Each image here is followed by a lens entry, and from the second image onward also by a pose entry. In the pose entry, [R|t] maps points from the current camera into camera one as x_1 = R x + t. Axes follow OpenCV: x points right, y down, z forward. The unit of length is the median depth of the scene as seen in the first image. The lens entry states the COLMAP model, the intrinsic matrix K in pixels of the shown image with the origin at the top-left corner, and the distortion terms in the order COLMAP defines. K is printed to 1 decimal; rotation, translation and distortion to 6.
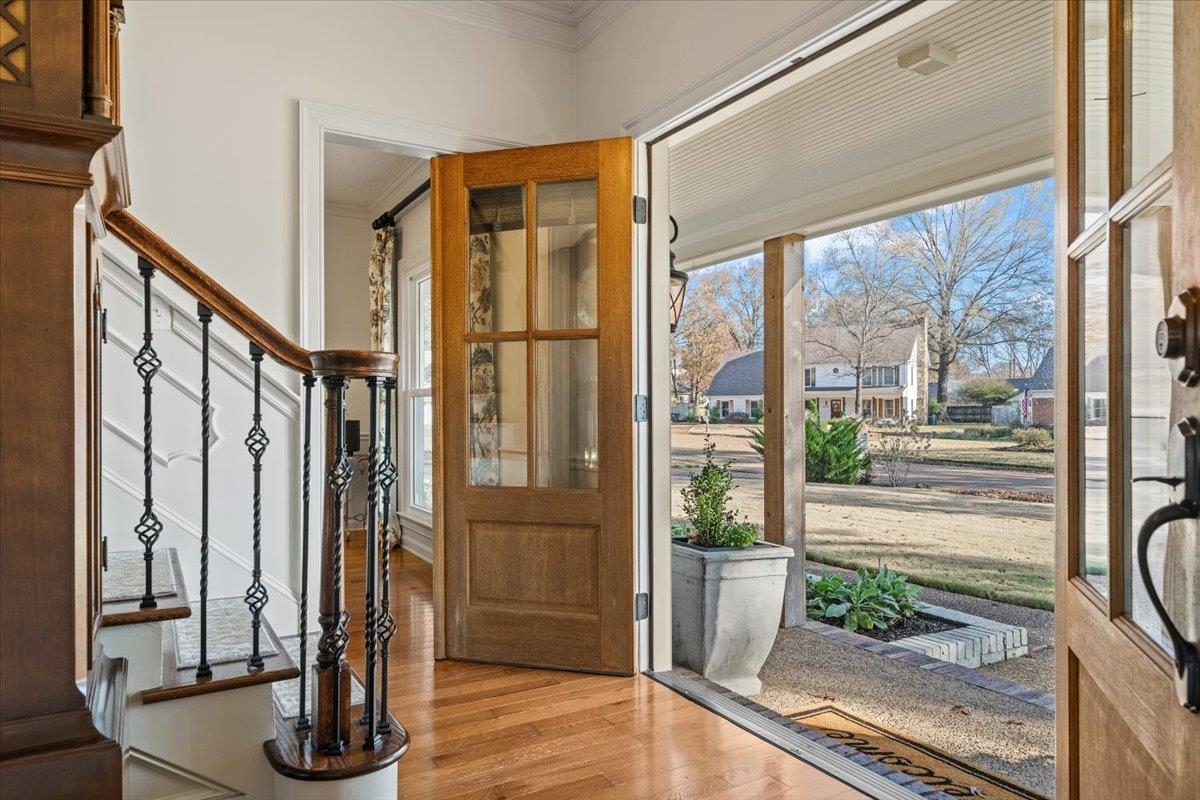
lens RADIAL K [[764.9, 0, 599.4], [0, 764.9, 401.5], [0, 0, 1]] dist [-0.000141, 0.005123]
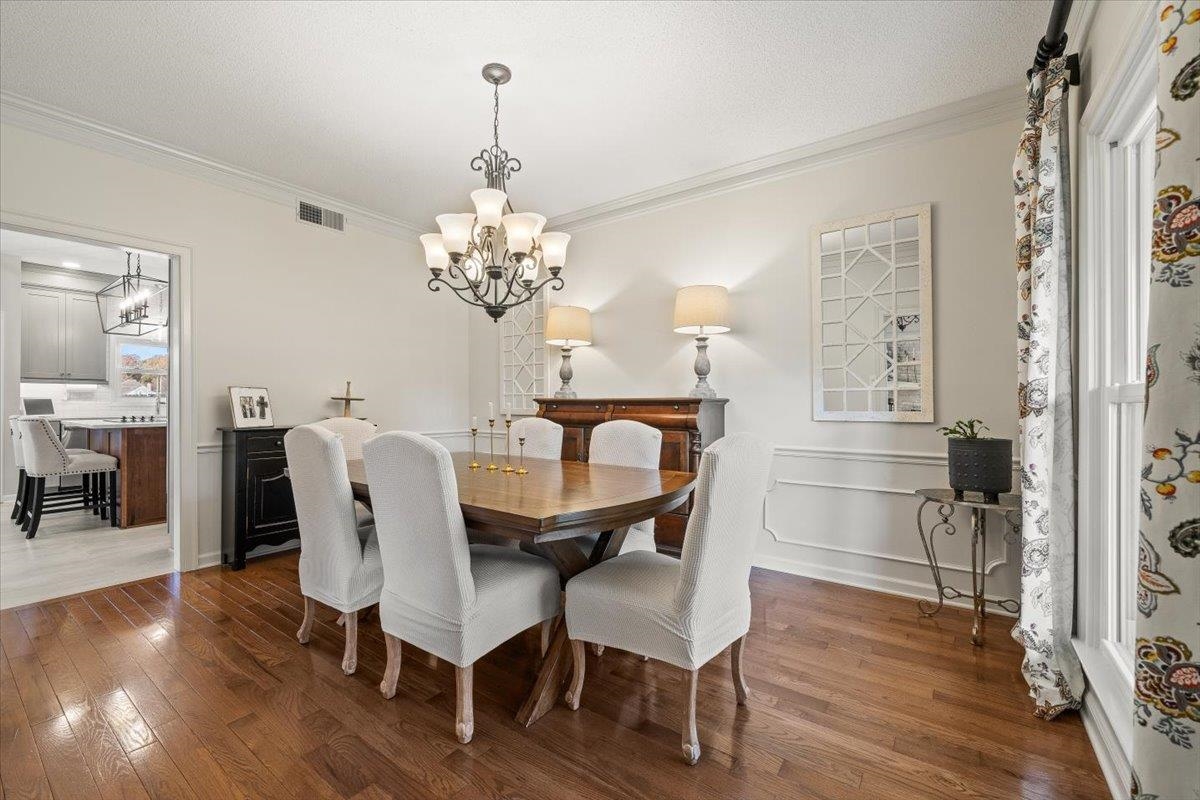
lens RADIAL K [[491.6, 0, 598.8], [0, 491.6, 403.1], [0, 0, 1]] dist [-0.003444, -0.000261]
pose [[0.401698, -0.001086, -0.915771, -0.101178], [0.000624, 0.999999, -0.000912, -0.004165], [0.915772, -0.000205, 0.401699, 0.599203]]
